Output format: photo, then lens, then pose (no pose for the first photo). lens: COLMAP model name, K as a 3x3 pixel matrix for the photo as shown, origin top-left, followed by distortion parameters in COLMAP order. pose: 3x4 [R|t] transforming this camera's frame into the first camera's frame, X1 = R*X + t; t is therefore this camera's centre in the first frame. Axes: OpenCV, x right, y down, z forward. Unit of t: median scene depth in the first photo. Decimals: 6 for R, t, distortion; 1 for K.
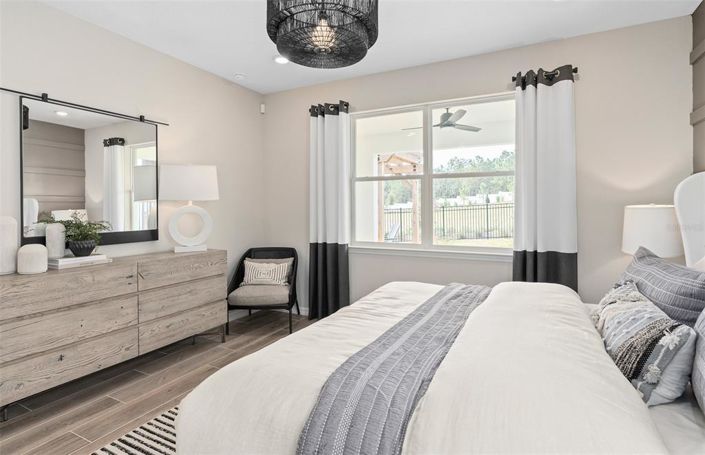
lens RADIAL K [[359.9, 0, 341.5], [0, 359.9, 207.1], [0, 0, 1]] dist [-0.011394, 0.000621]
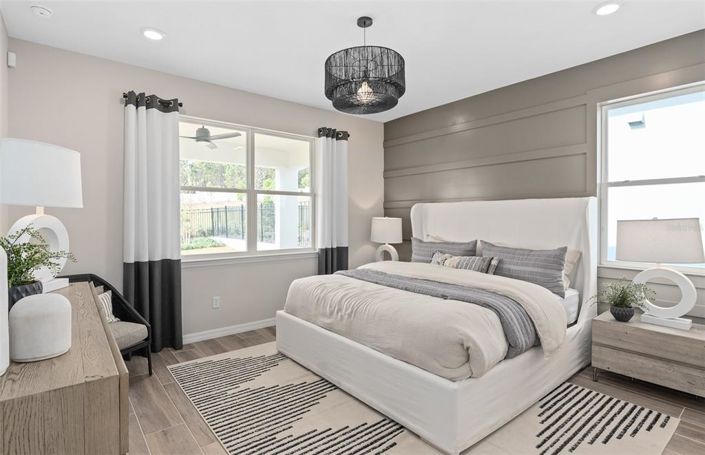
lens RADIAL K [[359.9, 0, 343.0], [0, 359.9, 216.7], [0, 0, 1]] dist [-0.011394, 0.000621]
pose [[0.402875, 0.006395, 0.915233, -0.827614], [-0.002633, 0.999980, -0.005829, 0.001387], [-0.915251, -0.000061, 0.402883, 0.336682]]
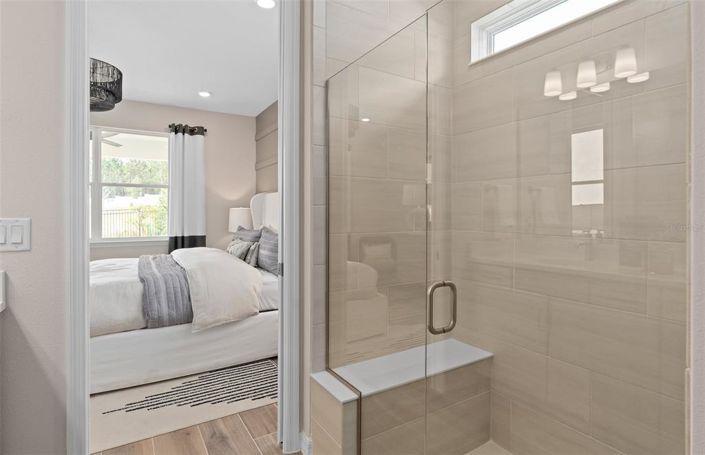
lens RADIAL K [[368.0, 0, 351.4], [0, 368.0, 214.1], [0, 0, 1]] dist [-0.000709, -0.000043]
pose [[0.500239, 0.008659, 0.865844, -0.510358], [-0.002198, 0.999959, -0.008731, 0.036033], [-0.865885, 0.002465, 0.500238, -0.482987]]
